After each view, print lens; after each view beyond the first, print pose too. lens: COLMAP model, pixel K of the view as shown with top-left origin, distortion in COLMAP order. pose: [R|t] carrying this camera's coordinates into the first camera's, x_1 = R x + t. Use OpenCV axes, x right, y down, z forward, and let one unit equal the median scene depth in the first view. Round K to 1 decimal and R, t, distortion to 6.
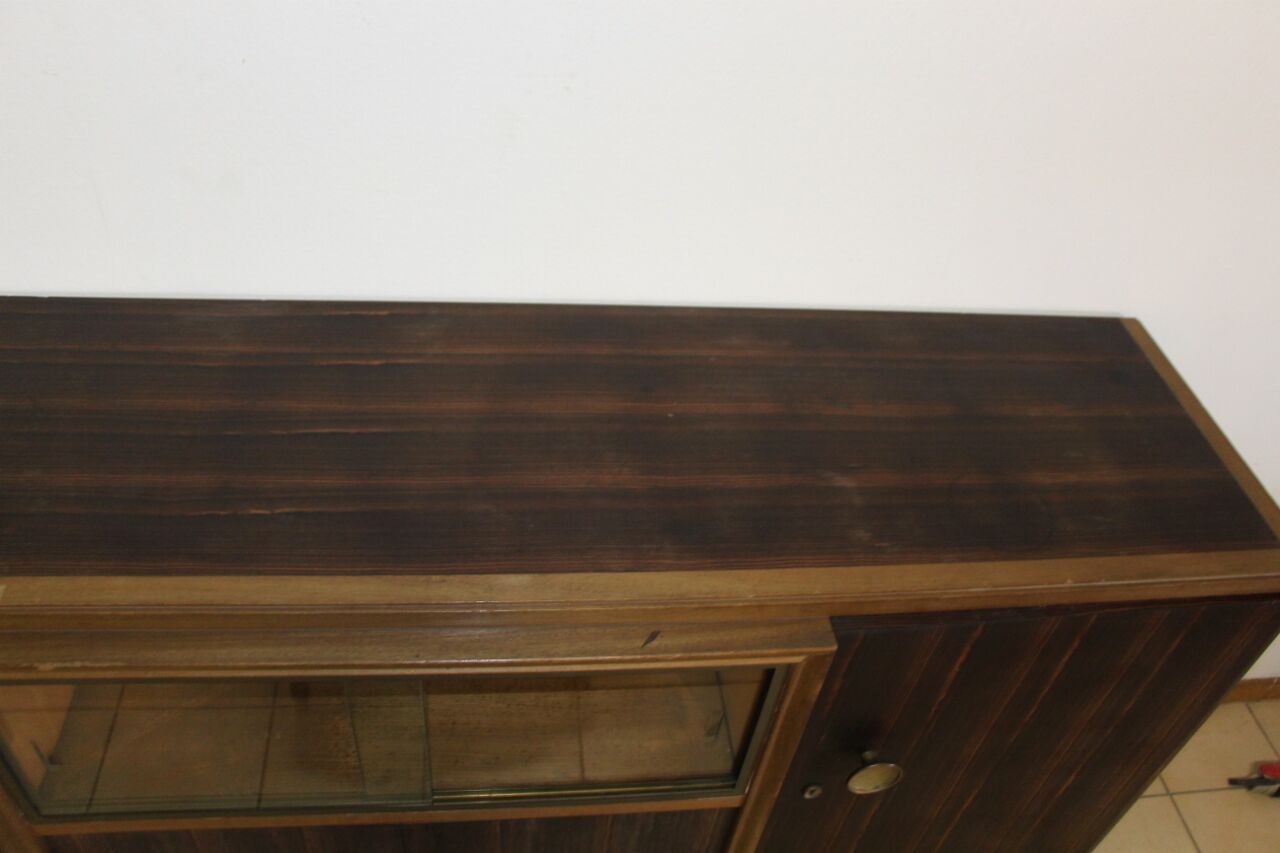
lens RADIAL K [[1019.6, 0, 640.0], [0, 1019.6, 426.5], [0, 0, 1]] dist [-0.183650, 0.158845]
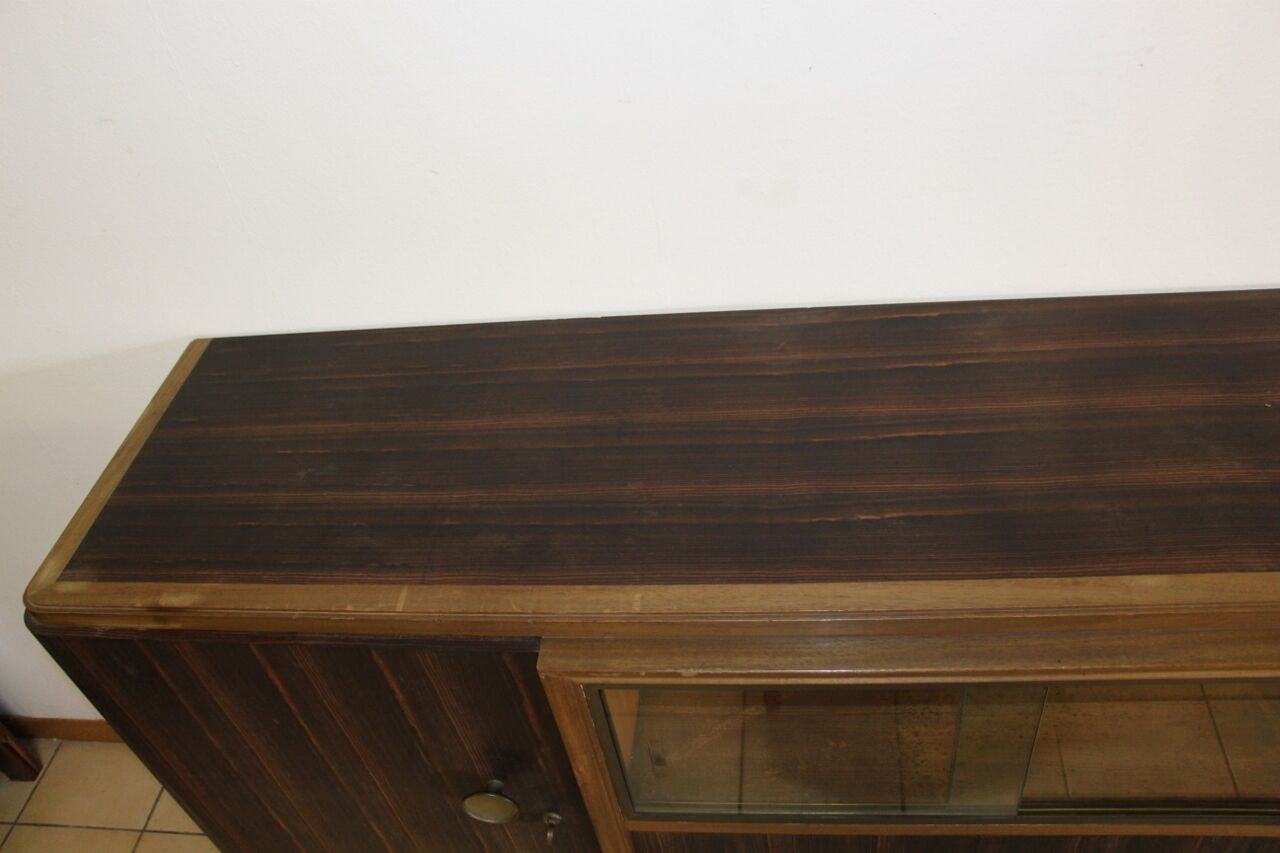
lens RADIAL K [[1019.6, 0, 640.0], [0, 1019.6, 426.5], [0, 0, 1]] dist [-0.183650, 0.158845]
pose [[0.951984, -0.038440, -0.303725, -0.264346], [0.035156, 0.999249, -0.016275, 0.003260], [0.304122, 0.004816, 0.952621, -0.024831]]
